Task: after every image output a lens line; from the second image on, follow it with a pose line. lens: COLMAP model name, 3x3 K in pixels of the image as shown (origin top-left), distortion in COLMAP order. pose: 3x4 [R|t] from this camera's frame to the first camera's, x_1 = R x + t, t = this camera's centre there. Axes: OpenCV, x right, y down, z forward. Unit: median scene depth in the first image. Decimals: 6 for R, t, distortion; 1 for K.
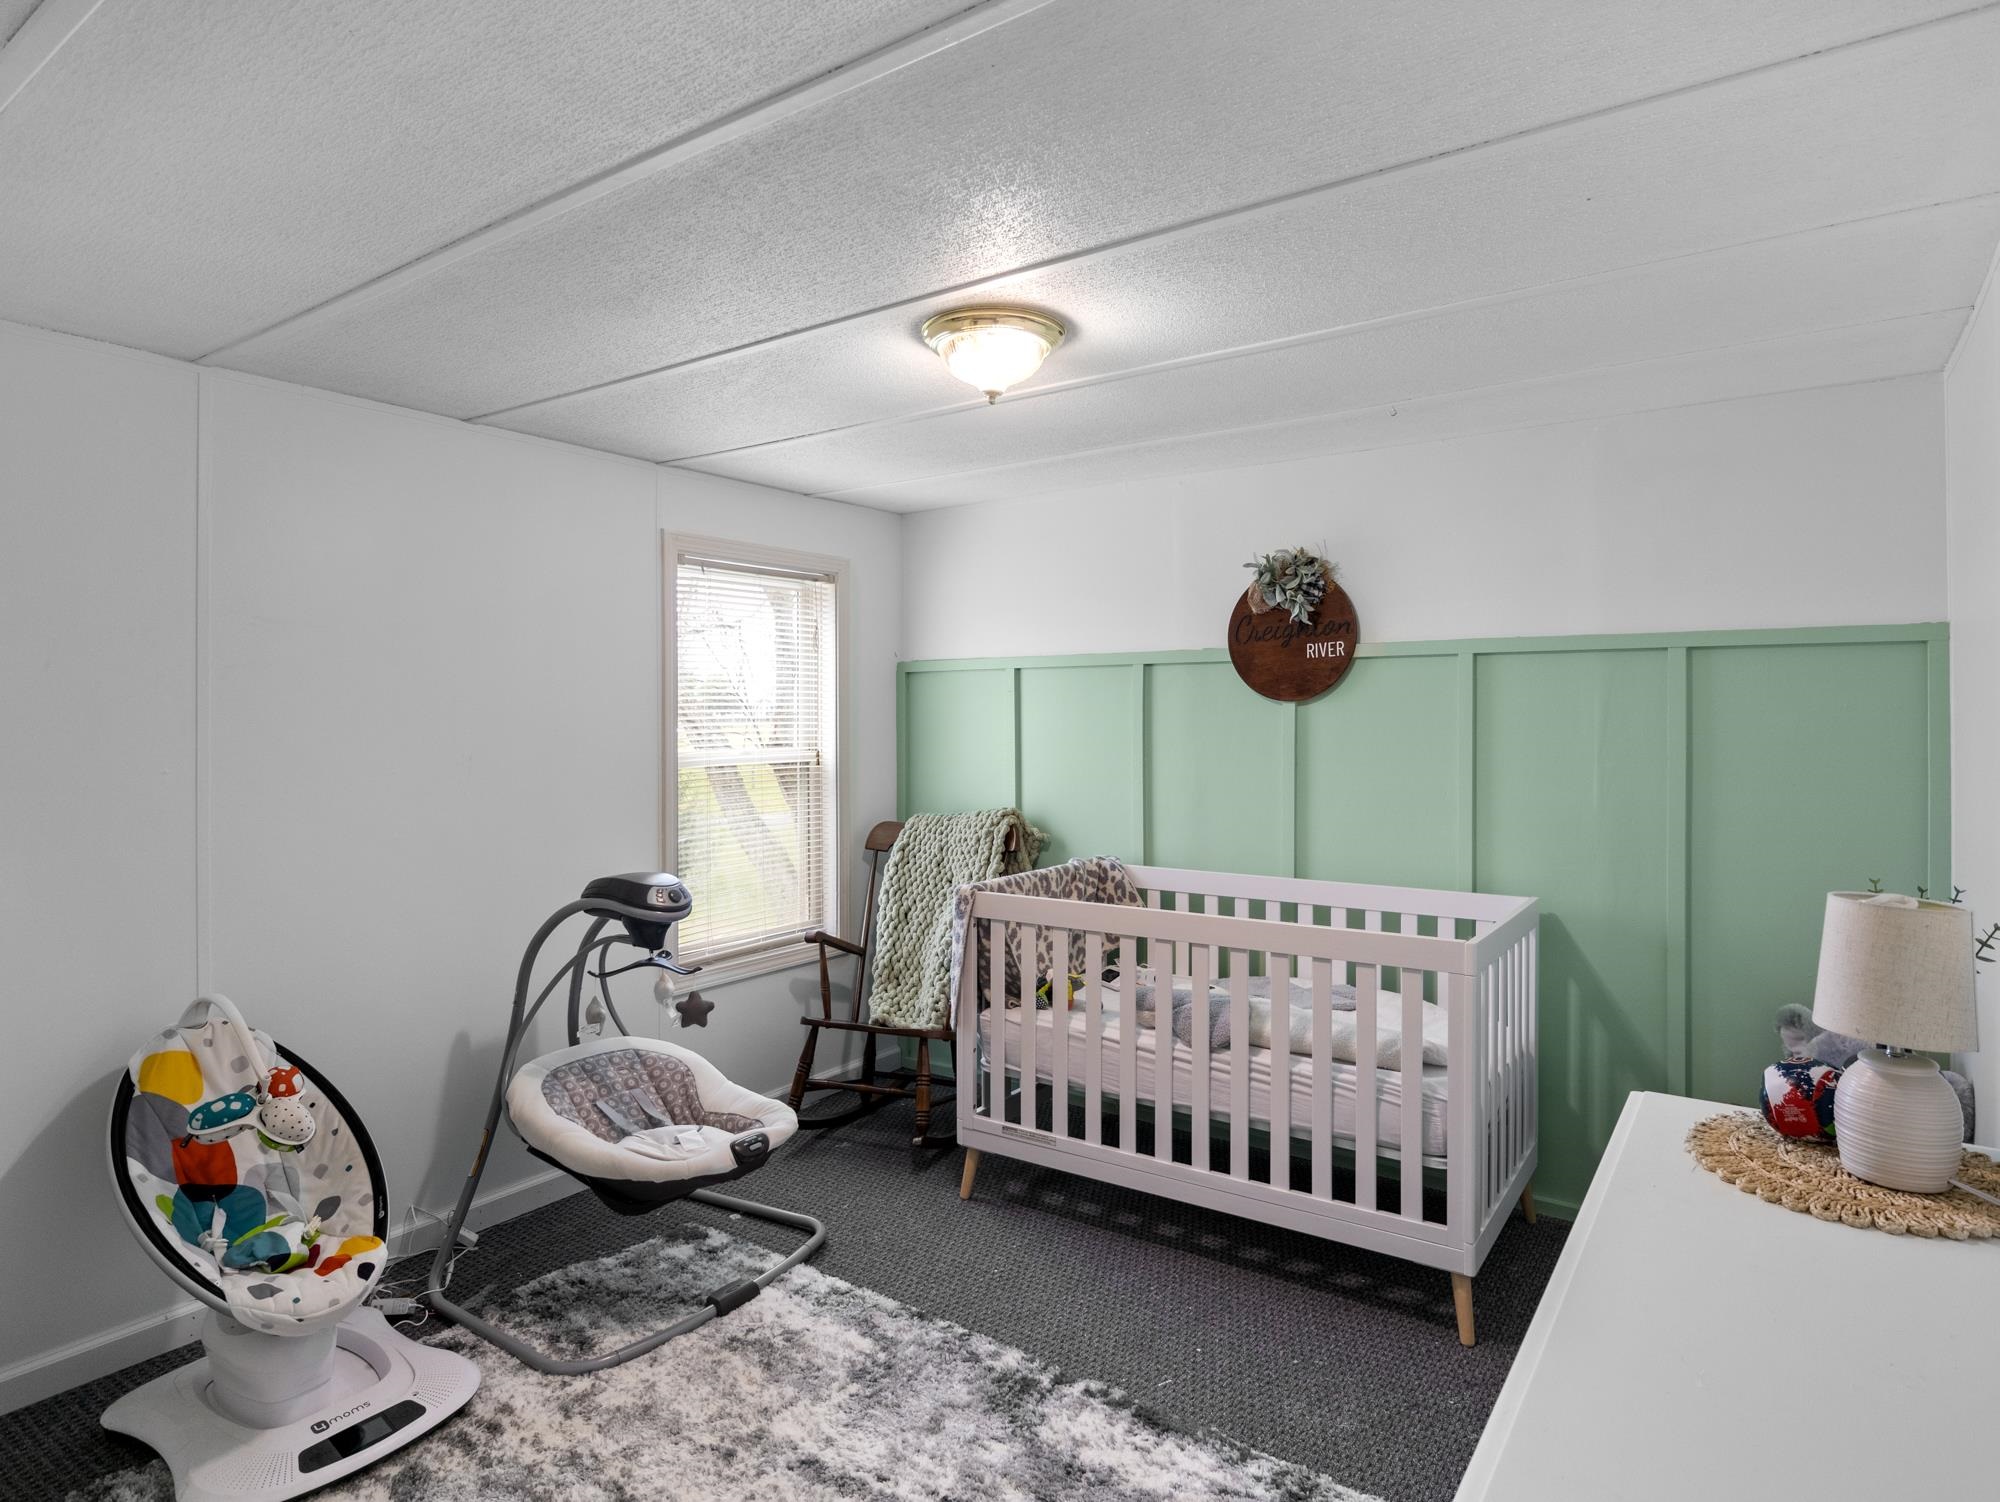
lens RADIAL K [[1136.6, 0, 1005.5], [0, 1136.6, 743.5], [0, 0, 1]] dist [-0.011584, 0.002819]
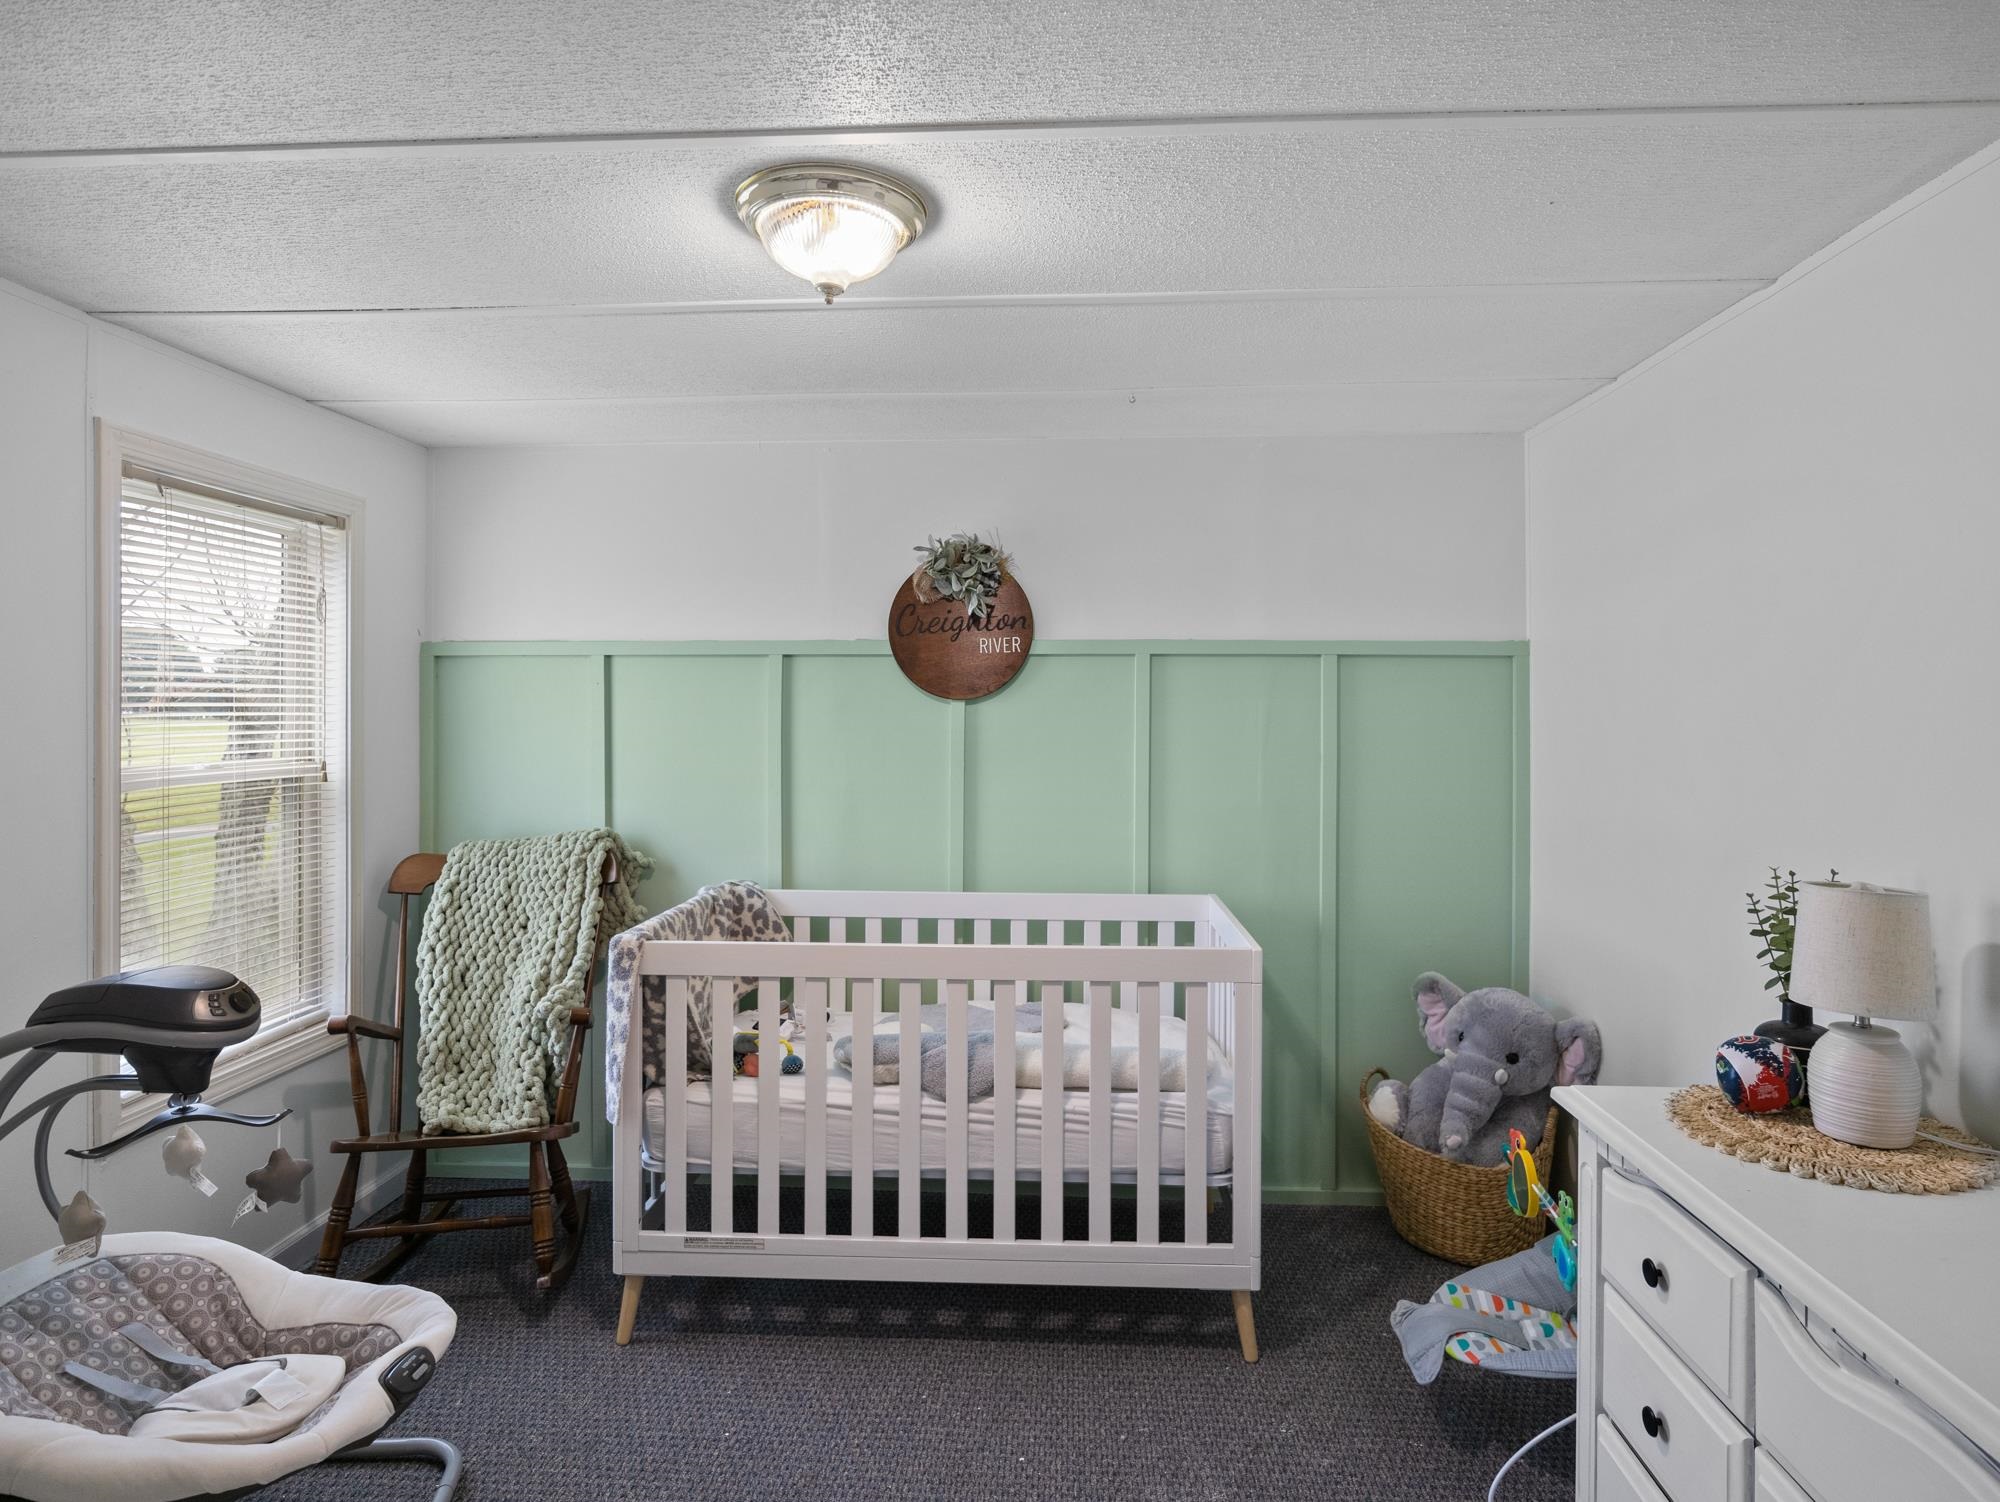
lens RADIAL K [[1136.6, 0, 1002.1], [0, 1136.6, 732.9], [0, 0, 1]] dist [-0.011584, 0.002819]
pose [[0.850628, -0.004250, 0.525751, -0.228849], [0.007991, 0.999956, -0.004845, -0.006366], [-0.525707, 0.008322, 0.850625, 0.220260]]
